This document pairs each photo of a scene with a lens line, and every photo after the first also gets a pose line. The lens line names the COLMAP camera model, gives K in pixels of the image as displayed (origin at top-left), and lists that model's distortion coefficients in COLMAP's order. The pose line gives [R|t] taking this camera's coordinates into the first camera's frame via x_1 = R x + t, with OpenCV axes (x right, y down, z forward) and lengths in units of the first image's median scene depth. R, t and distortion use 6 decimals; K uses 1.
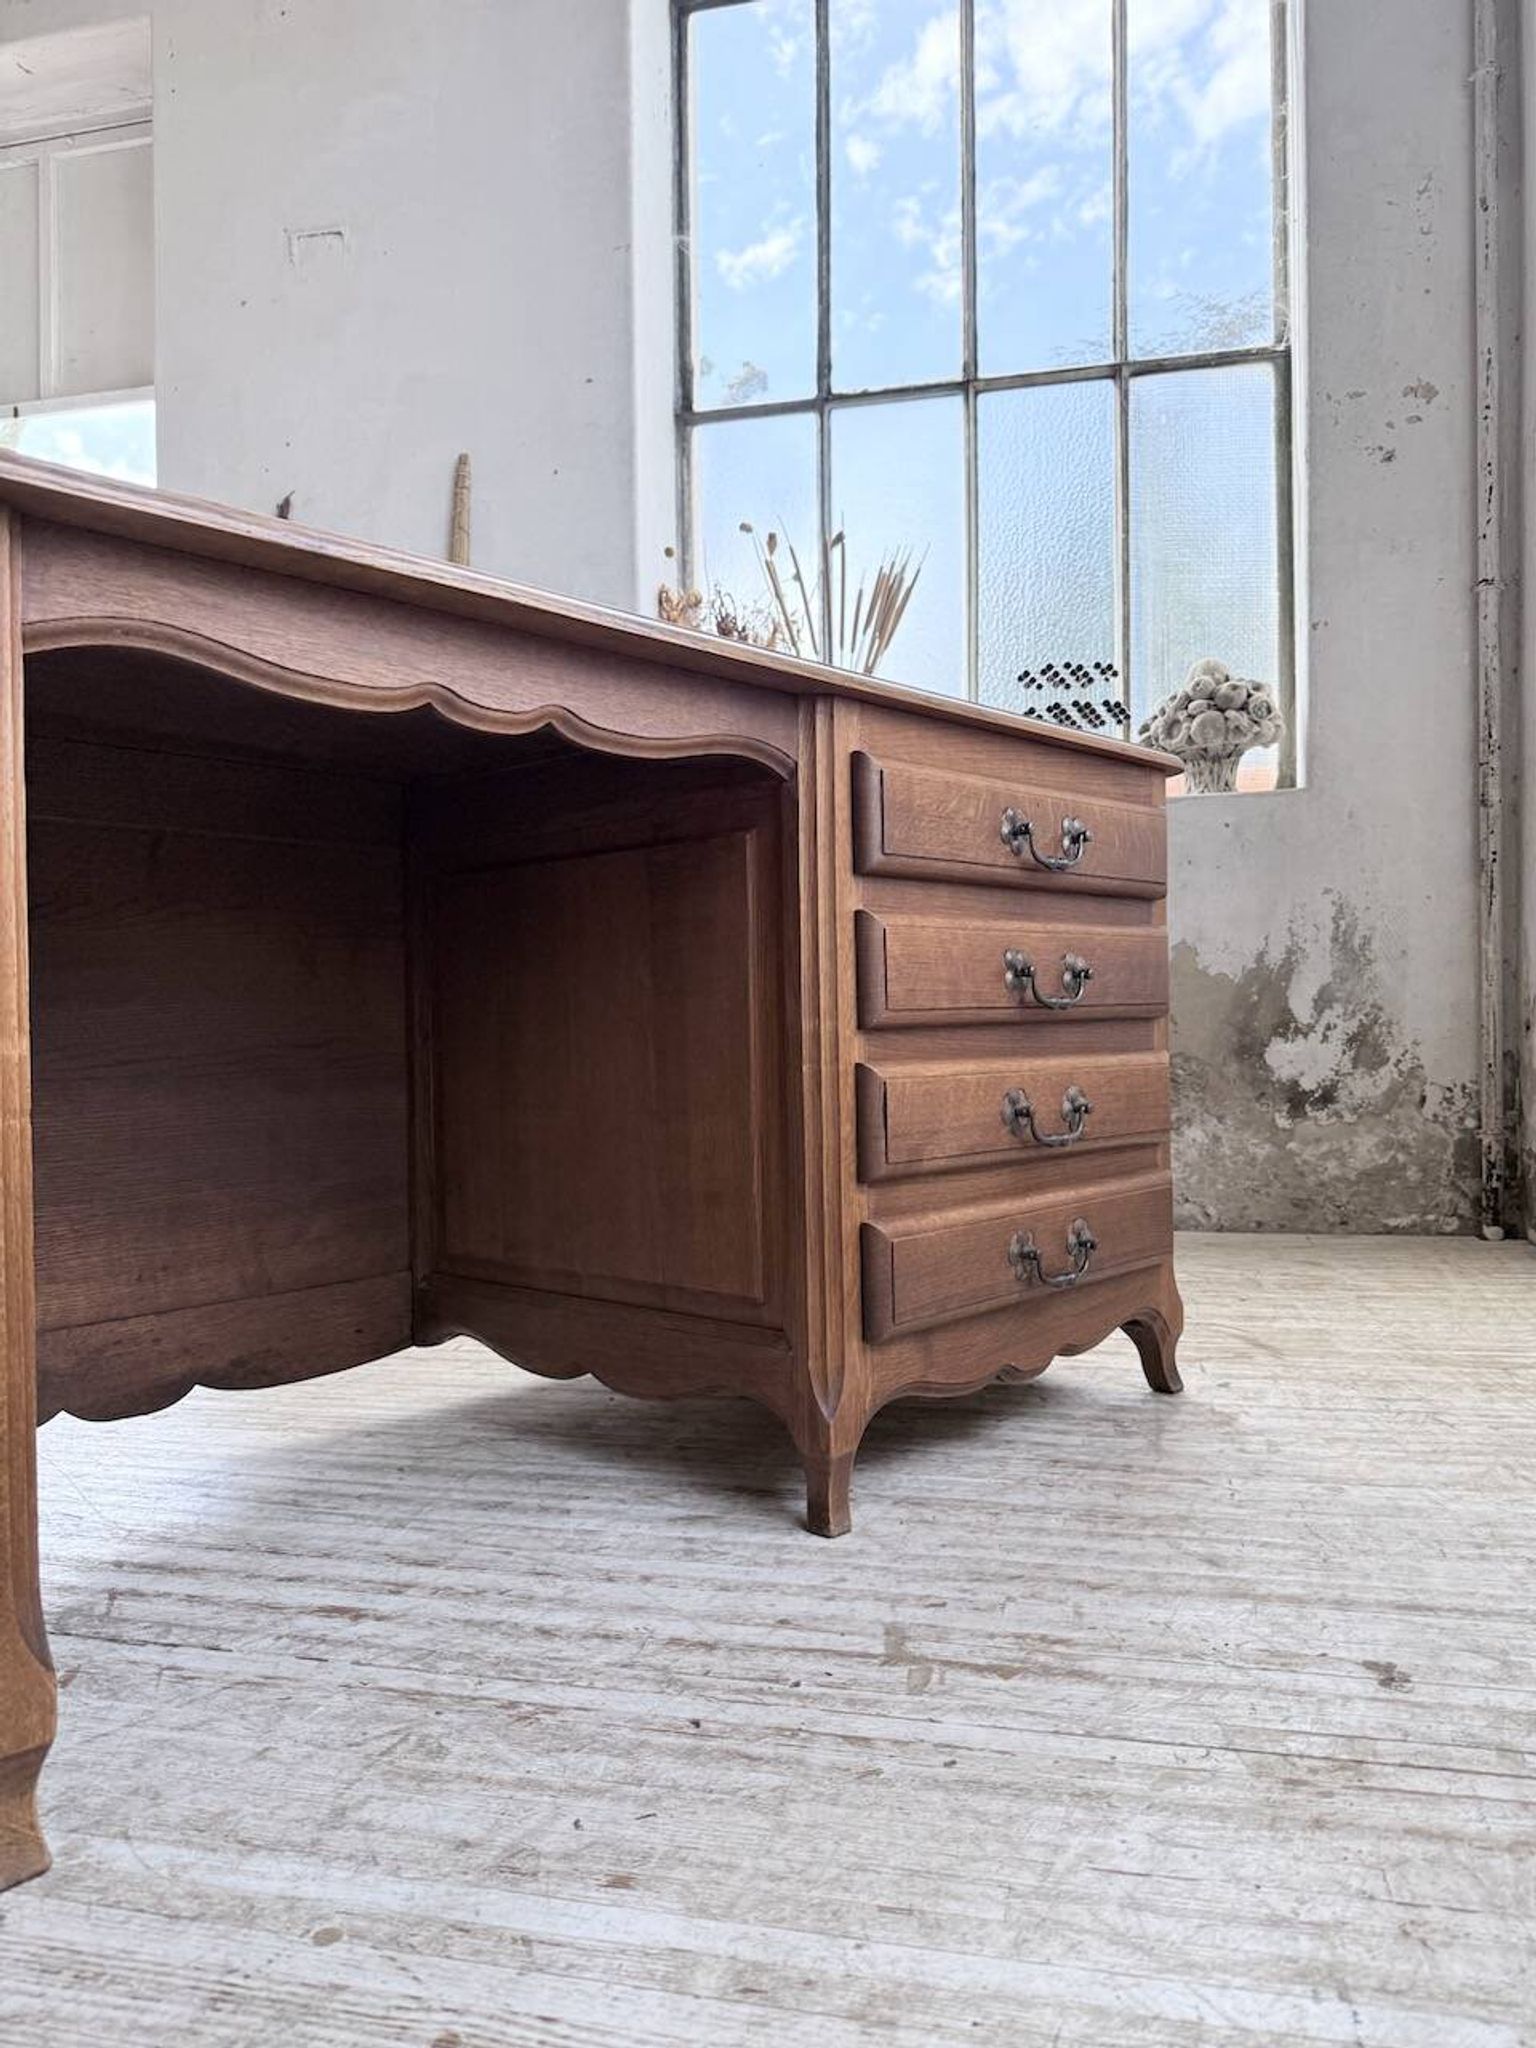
lens RADIAL K [[1461.8, 0, 767.3], [0, 1461.8, 1027.0], [0, 0, 1]] dist [0.012517, -0.024116]
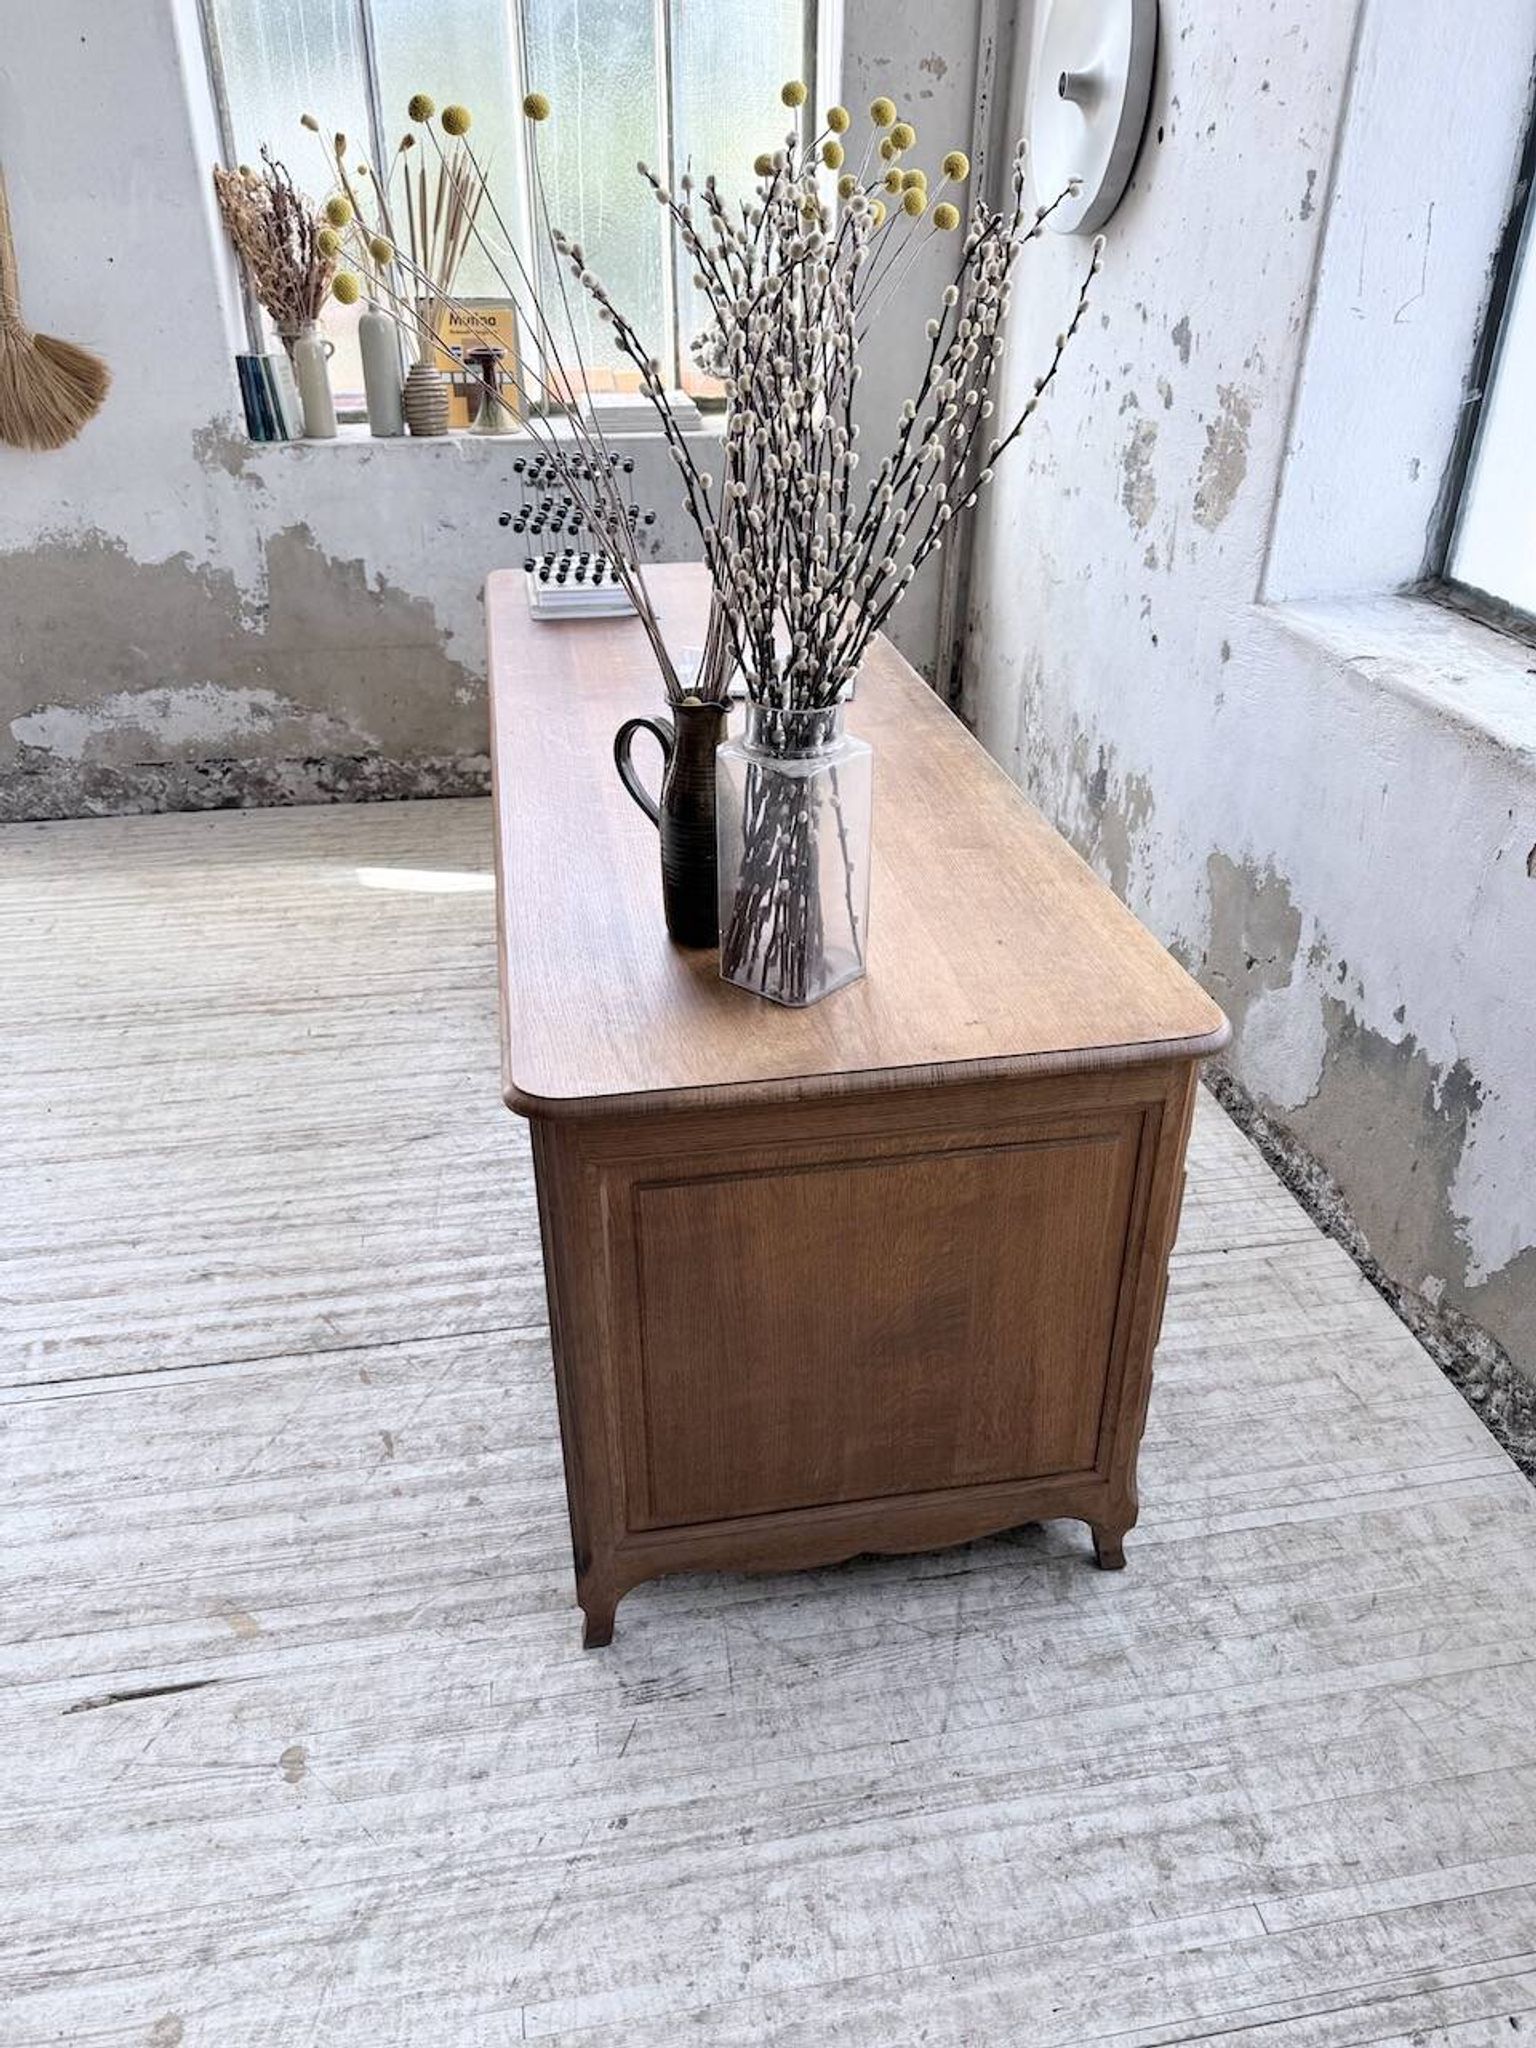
lens RADIAL K [[1461.8, 0, 777.8], [0, 1461.8, 1024.7], [0, 0, 1]] dist [0.012517, -0.024116]
pose [[0.918847, -0.183335, 0.349440, -0.206643], [-0.015626, 0.867925, 0.496449, -0.353248], [-0.394304, -0.461621, 0.794626, -0.212617]]
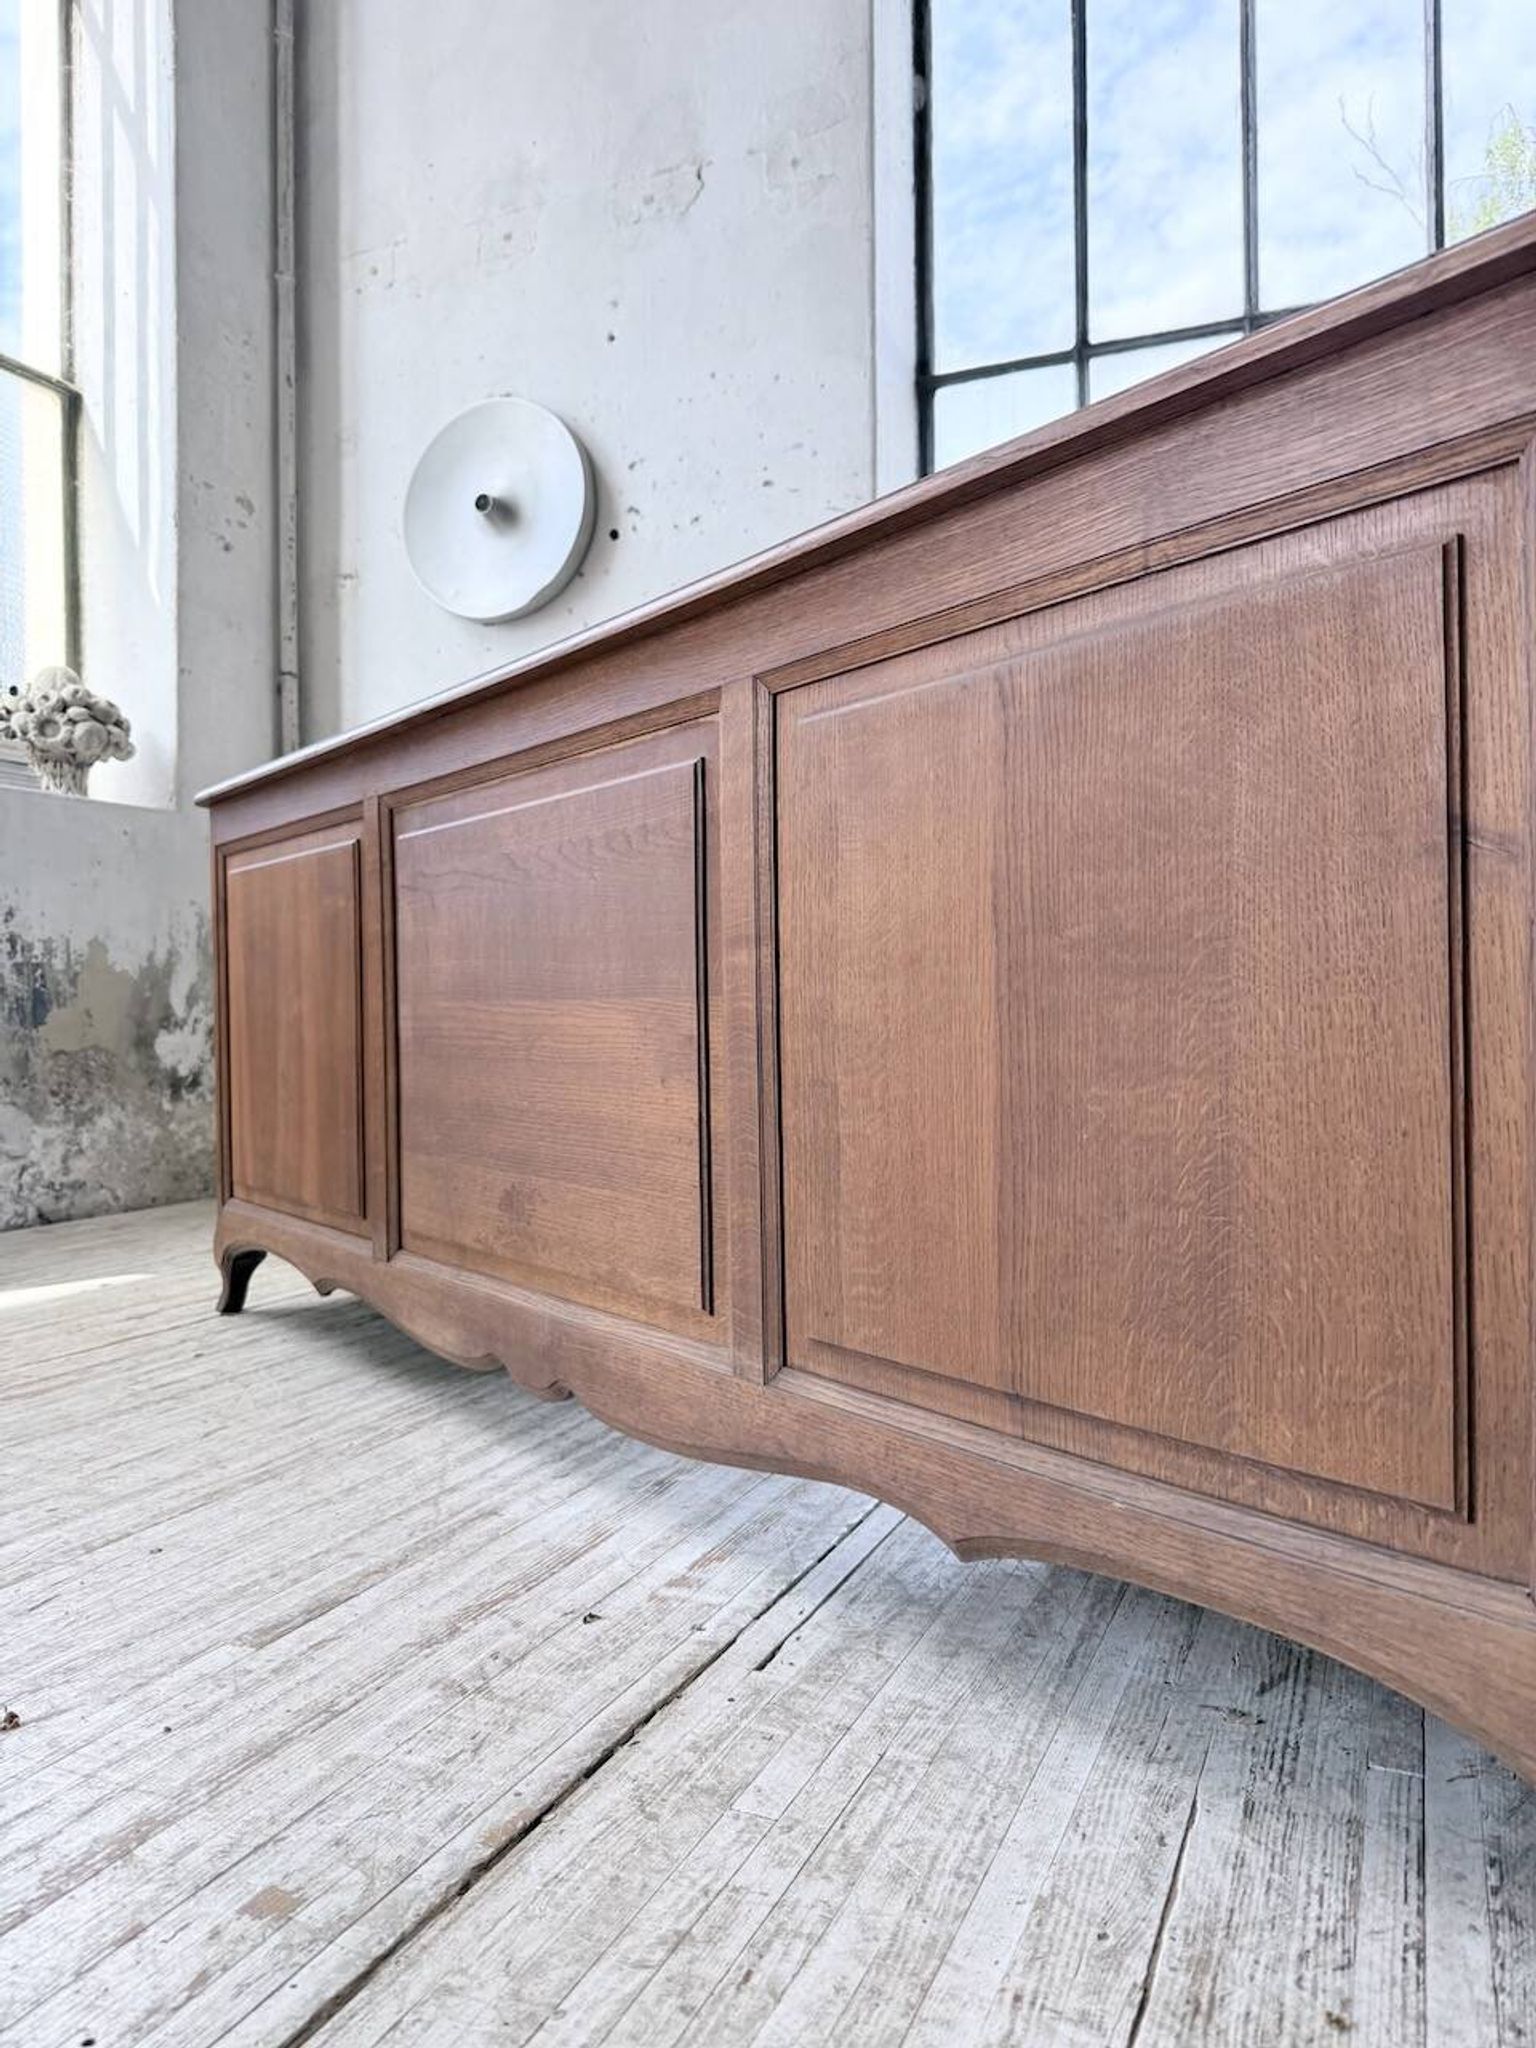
lens RADIAL K [[1461.8, 0, 785.8], [0, 1461.8, 1014.5], [0, 0, 1]] dist [0.012517, -0.024116]
pose [[0.170458, 0.014480, 0.985259, -0.692637], [0.009422, 0.999822, -0.016324, 0.018715], [-0.985320, 0.012066, 0.170291, 0.352841]]
